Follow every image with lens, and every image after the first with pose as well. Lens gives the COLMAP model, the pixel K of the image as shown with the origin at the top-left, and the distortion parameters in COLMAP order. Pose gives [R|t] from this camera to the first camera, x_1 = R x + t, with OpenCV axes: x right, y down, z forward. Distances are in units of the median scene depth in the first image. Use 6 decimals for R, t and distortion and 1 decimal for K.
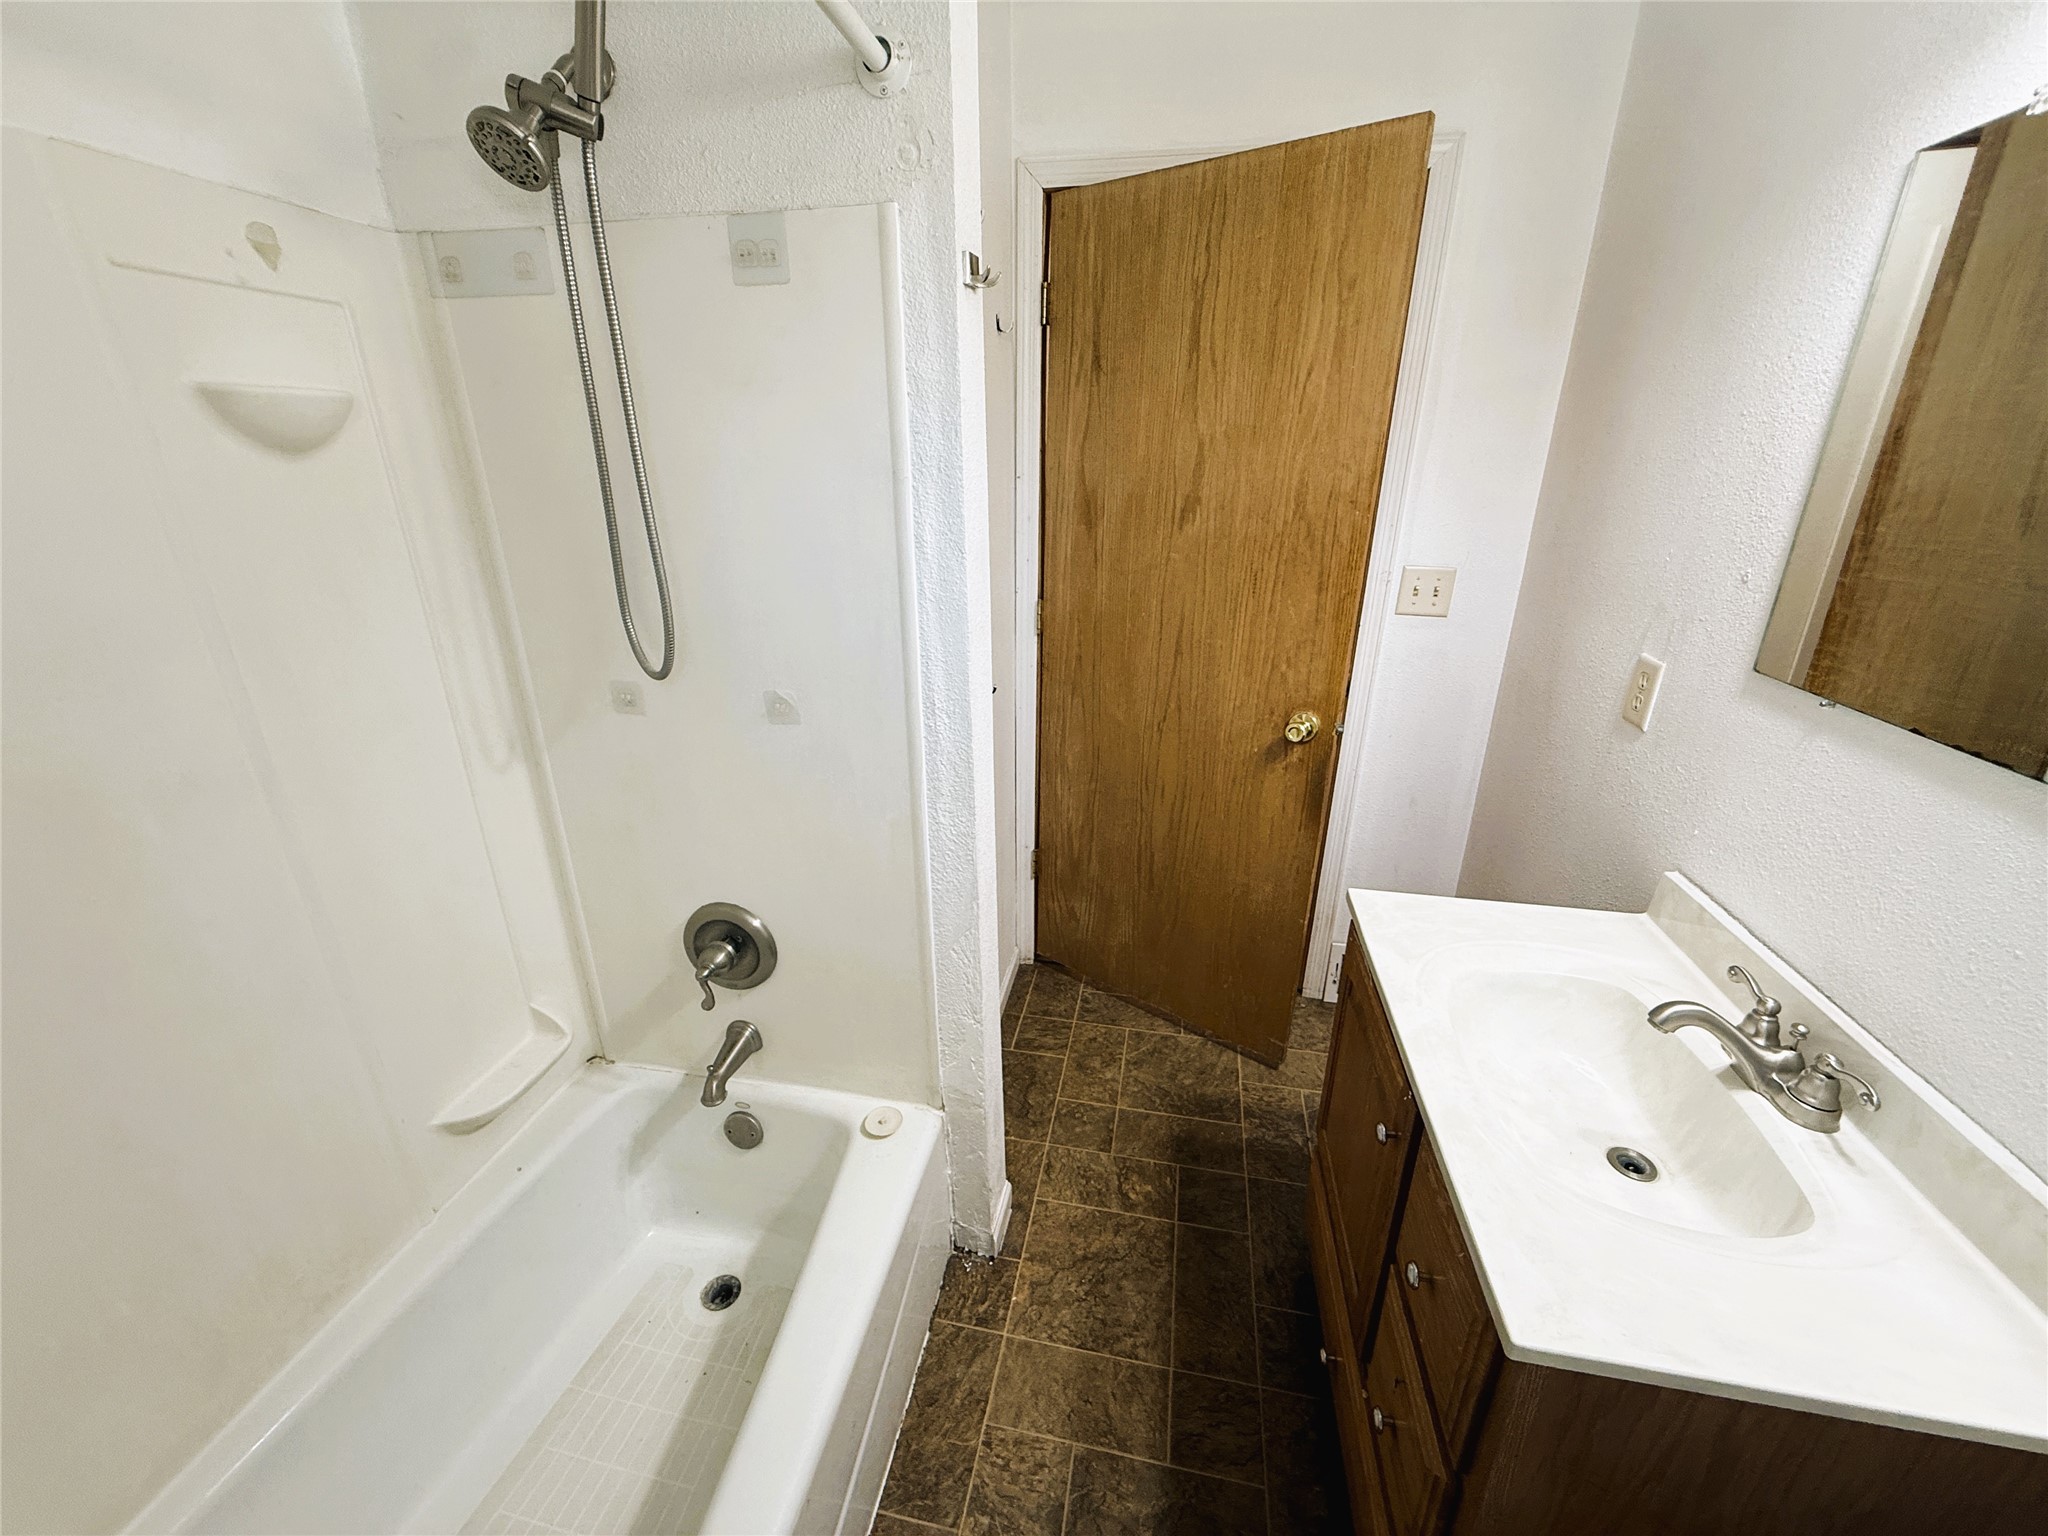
lens RADIAL K [[820.0, 0, 1017.6], [0, 820.0, 766.6], [0, 0, 1]] dist [0.000548, 0.000691]
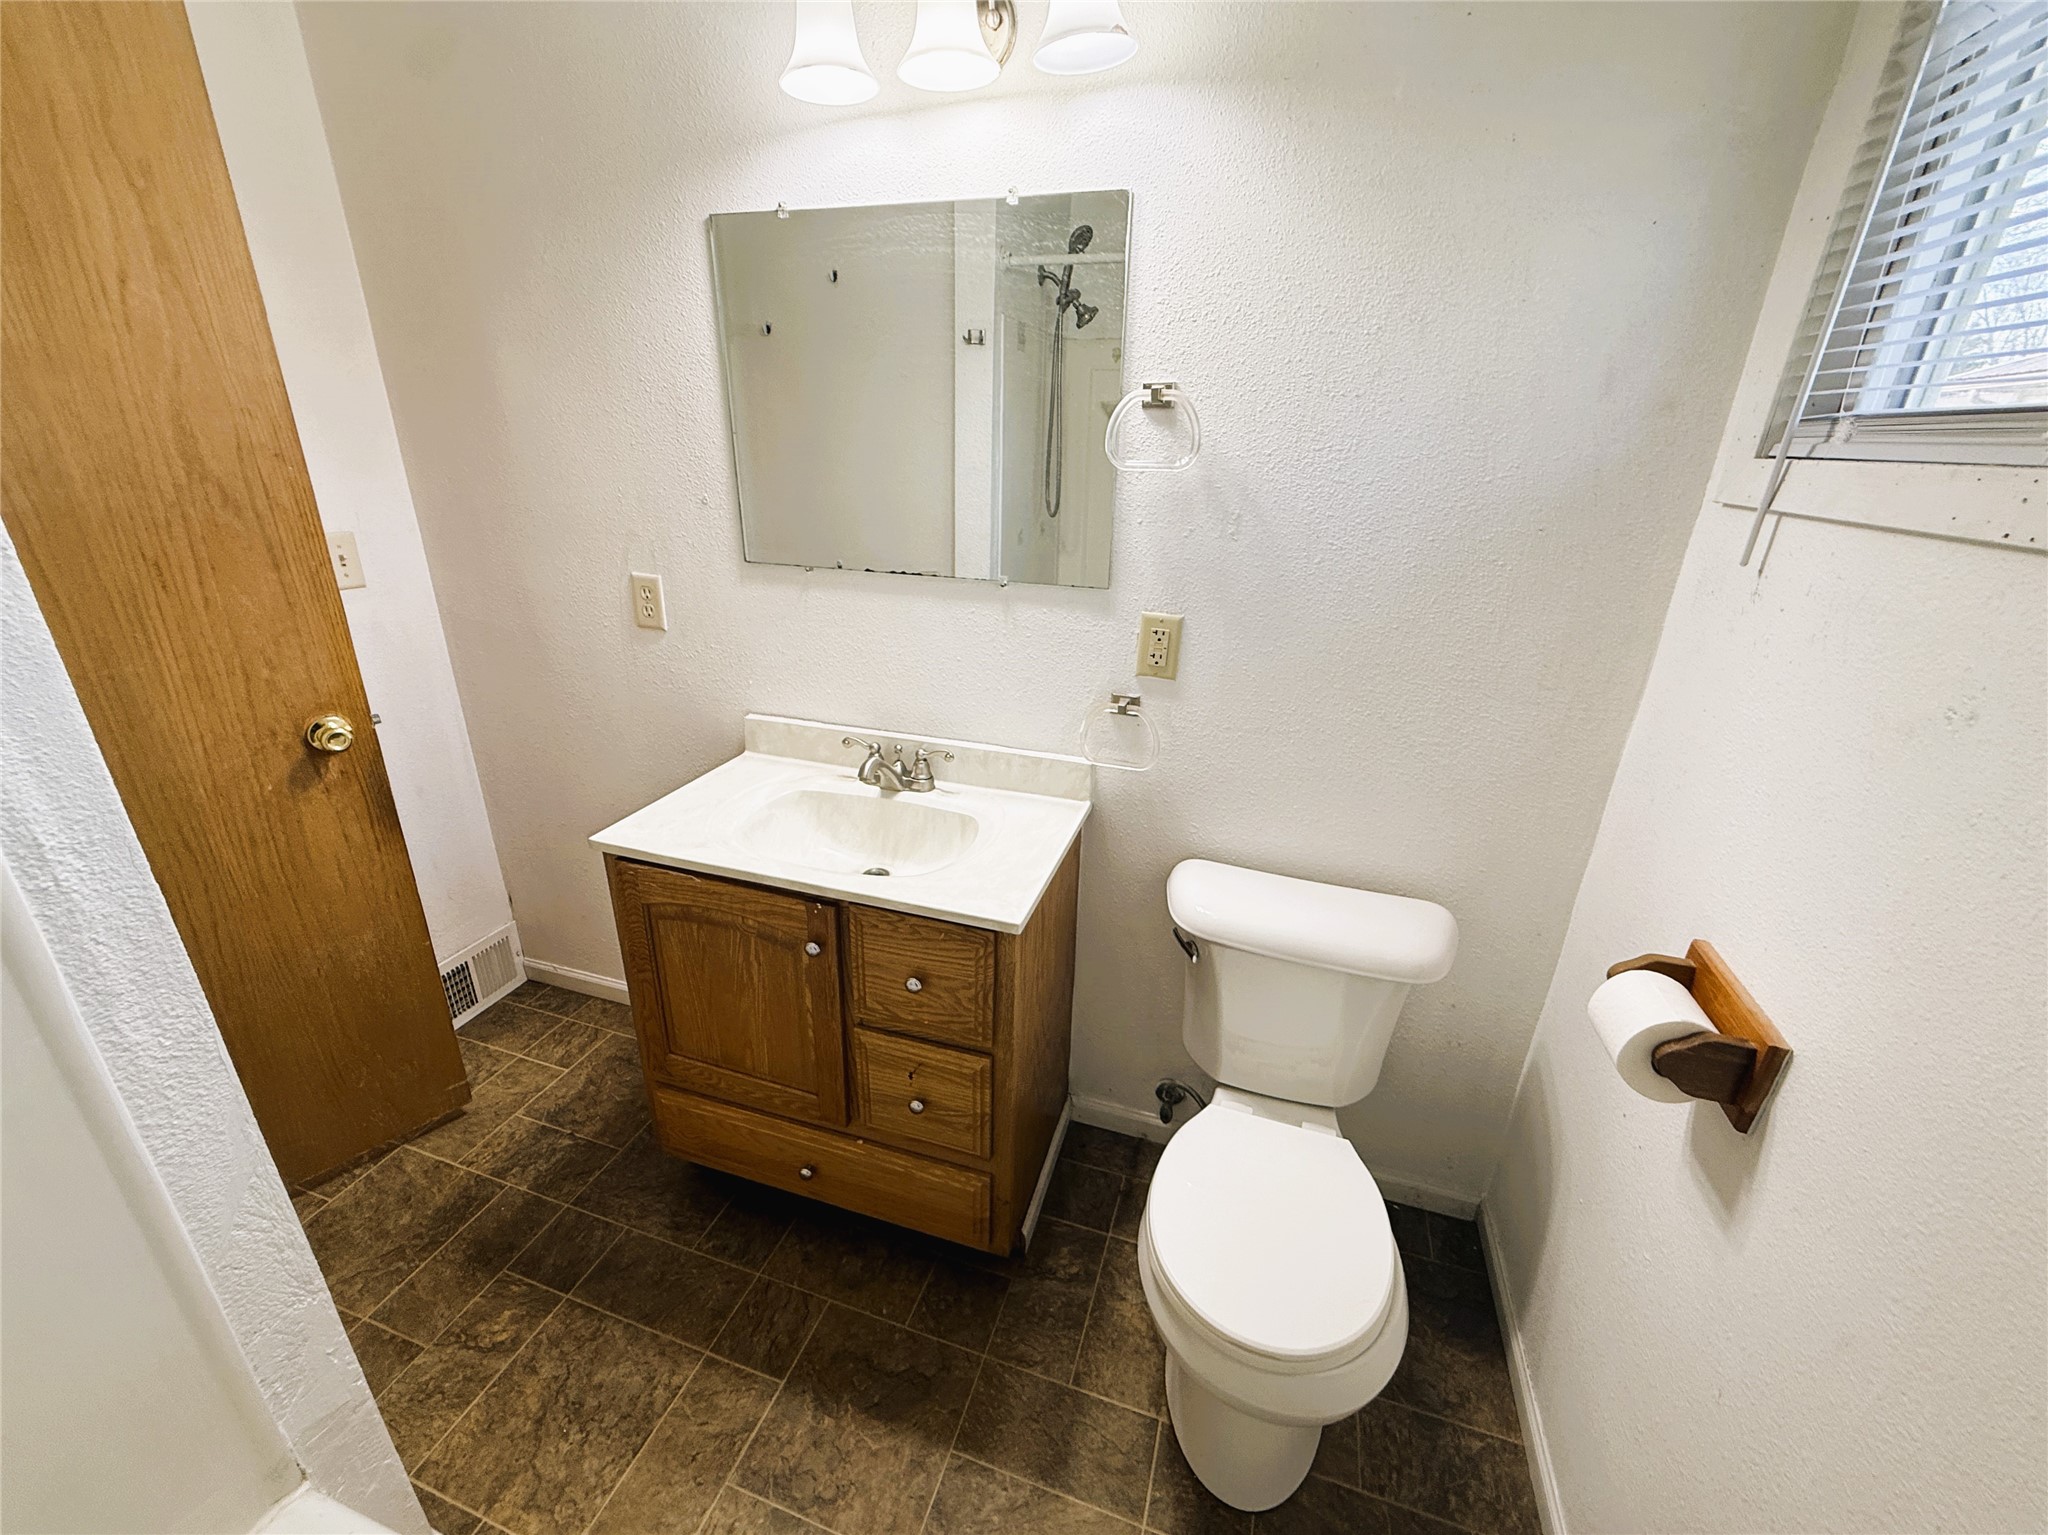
lens RADIAL K [[818.5, 0, 1024.0], [0, 818.5, 767.5], [0, 0, 1]] dist [0.001227, -0.010058]
pose [[0.102739, -0.357876, 0.928100, -0.405152], [0.327464, 0.893197, 0.308167, -0.057745], [-0.939262, 0.272258, 0.208957, 0.245612]]
